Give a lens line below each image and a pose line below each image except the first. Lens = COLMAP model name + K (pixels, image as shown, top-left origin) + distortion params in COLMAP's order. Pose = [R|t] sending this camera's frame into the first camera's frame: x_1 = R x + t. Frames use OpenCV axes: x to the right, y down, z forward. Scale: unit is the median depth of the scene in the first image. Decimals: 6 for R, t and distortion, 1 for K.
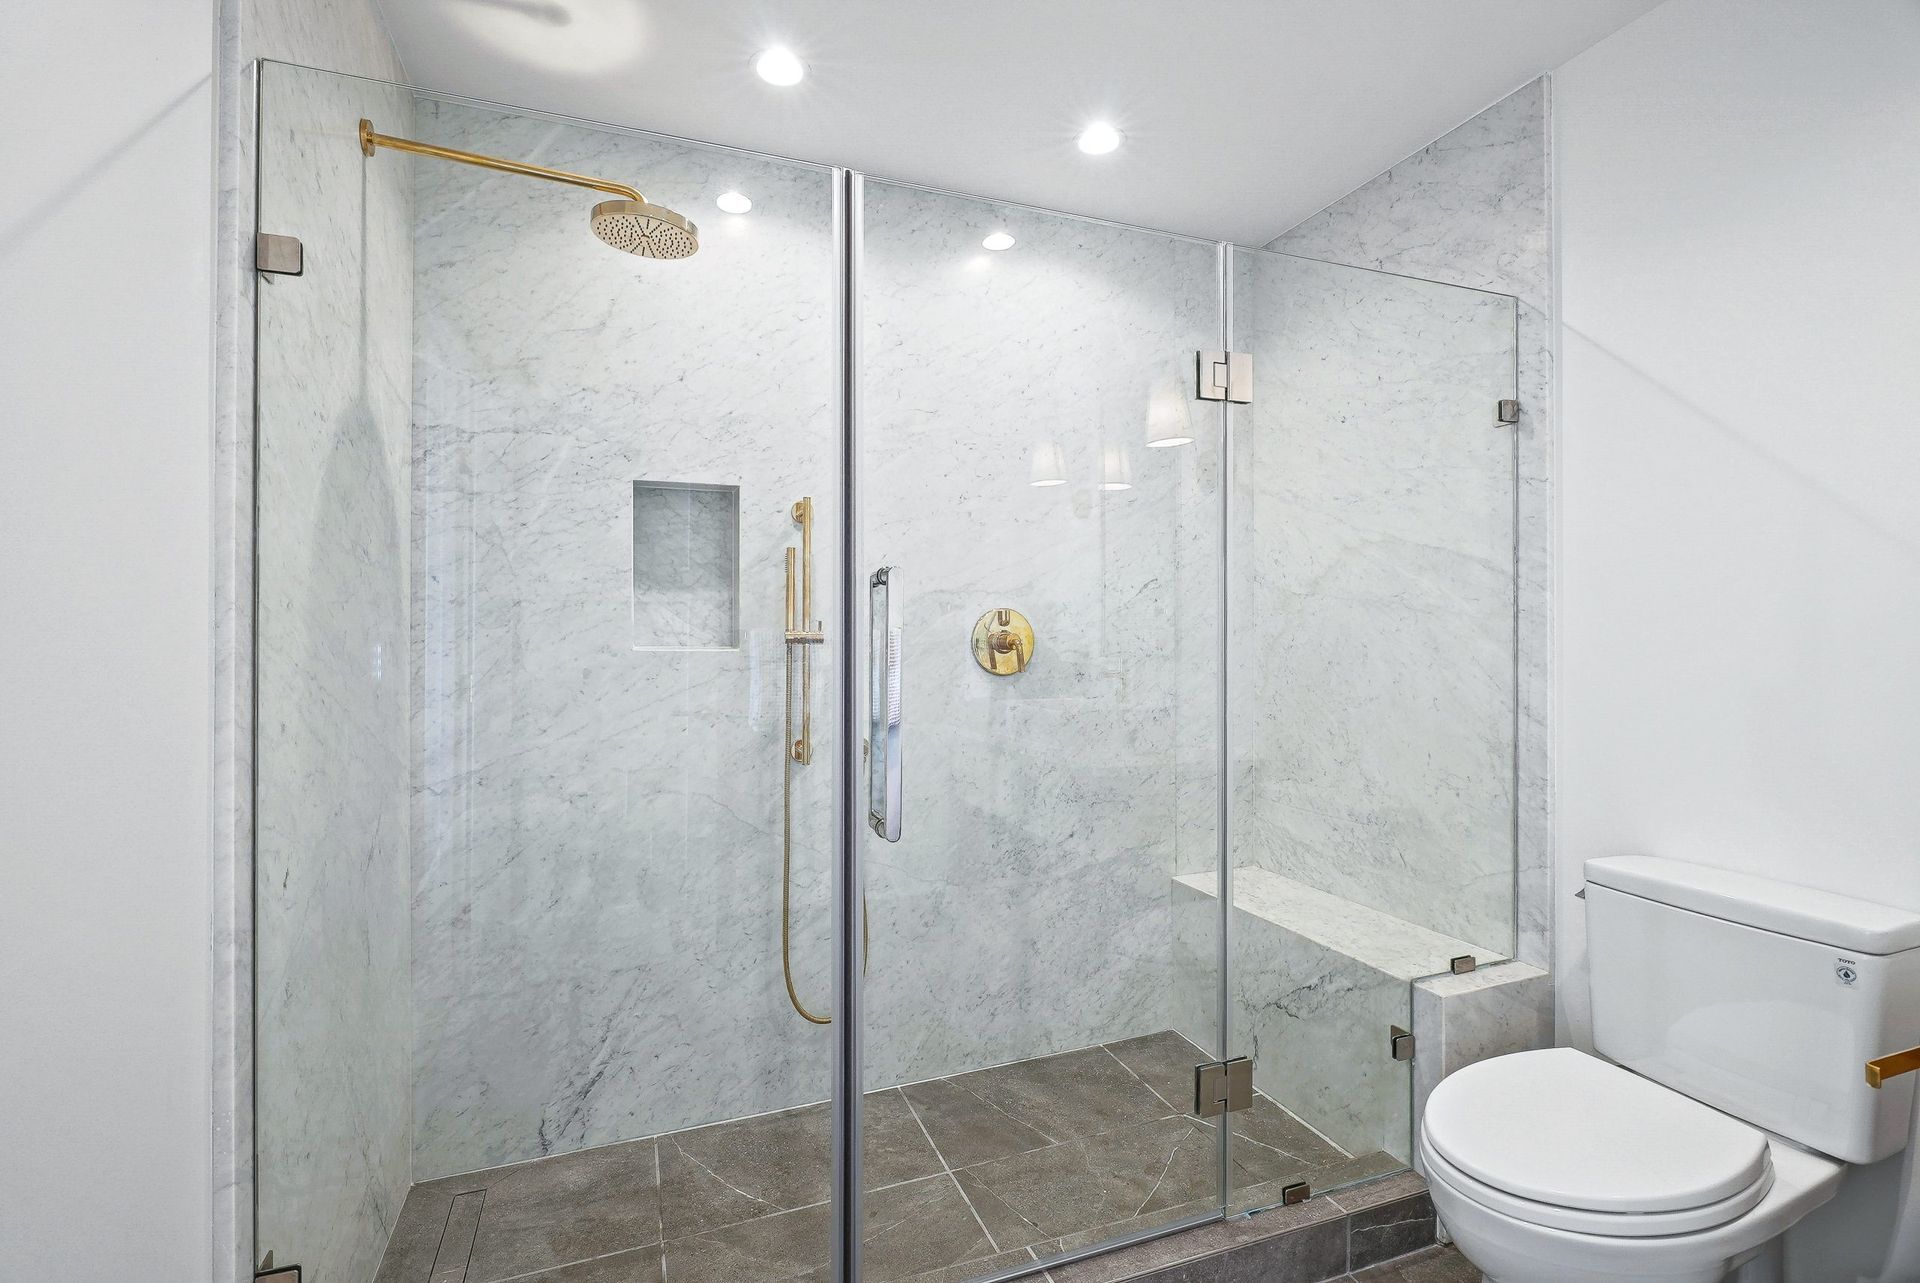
lens RADIAL K [[874.3, 0, 952.8], [0, 874.3, 632.1], [0, 0, 1]] dist [-0.006268, 0.000713]
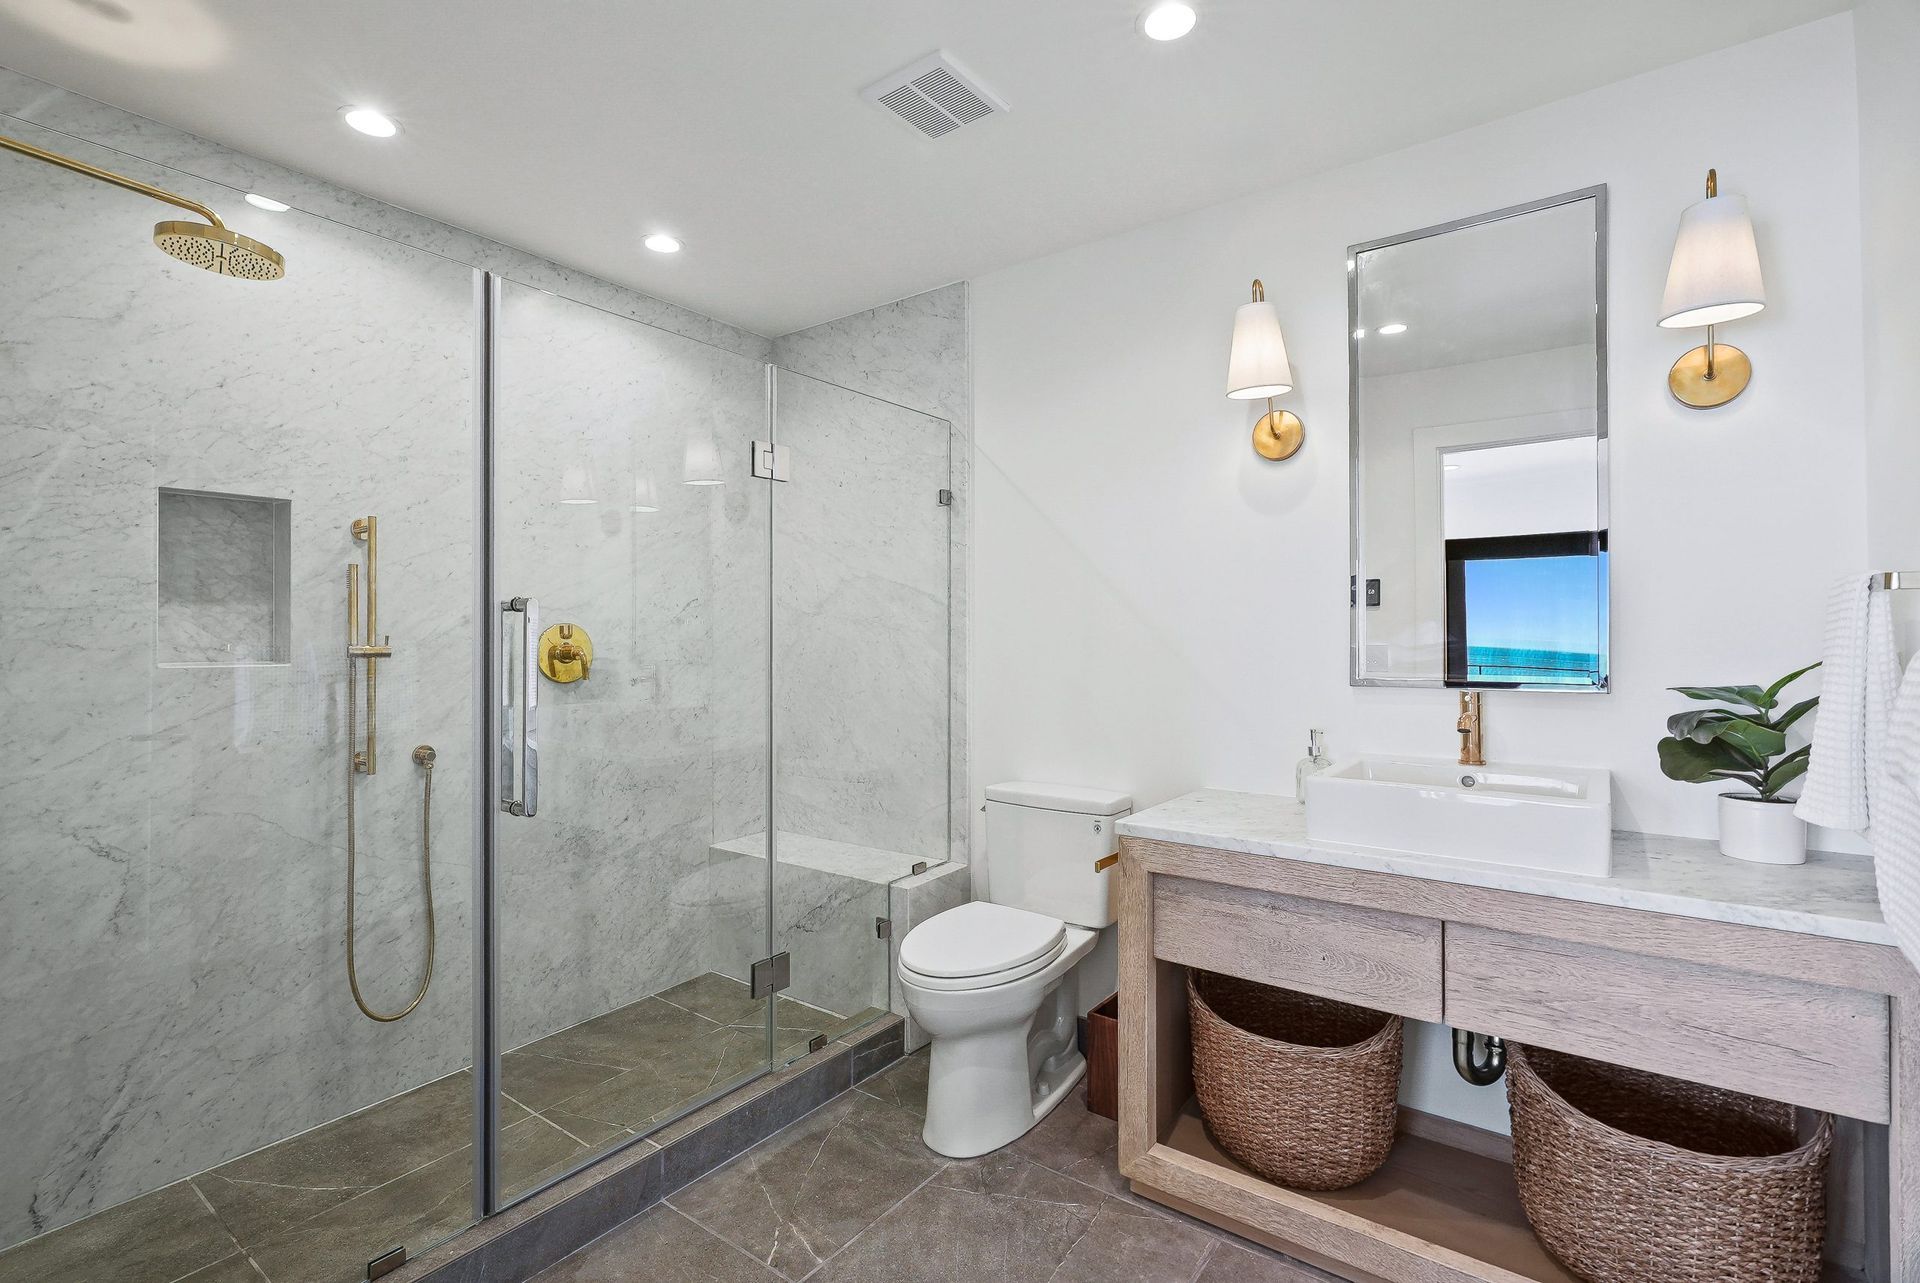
lens RADIAL K [[874.3, 0, 952.8], [0, 874.3, 632.1], [0, 0, 1]] dist [-0.006268, 0.000713]
pose [[0.839391, 0.001375, 0.543526, -0.163713], [-0.000031, 0.999997, -0.002482, -0.015869], [-0.543528, 0.002066, 0.839389, -0.261164]]
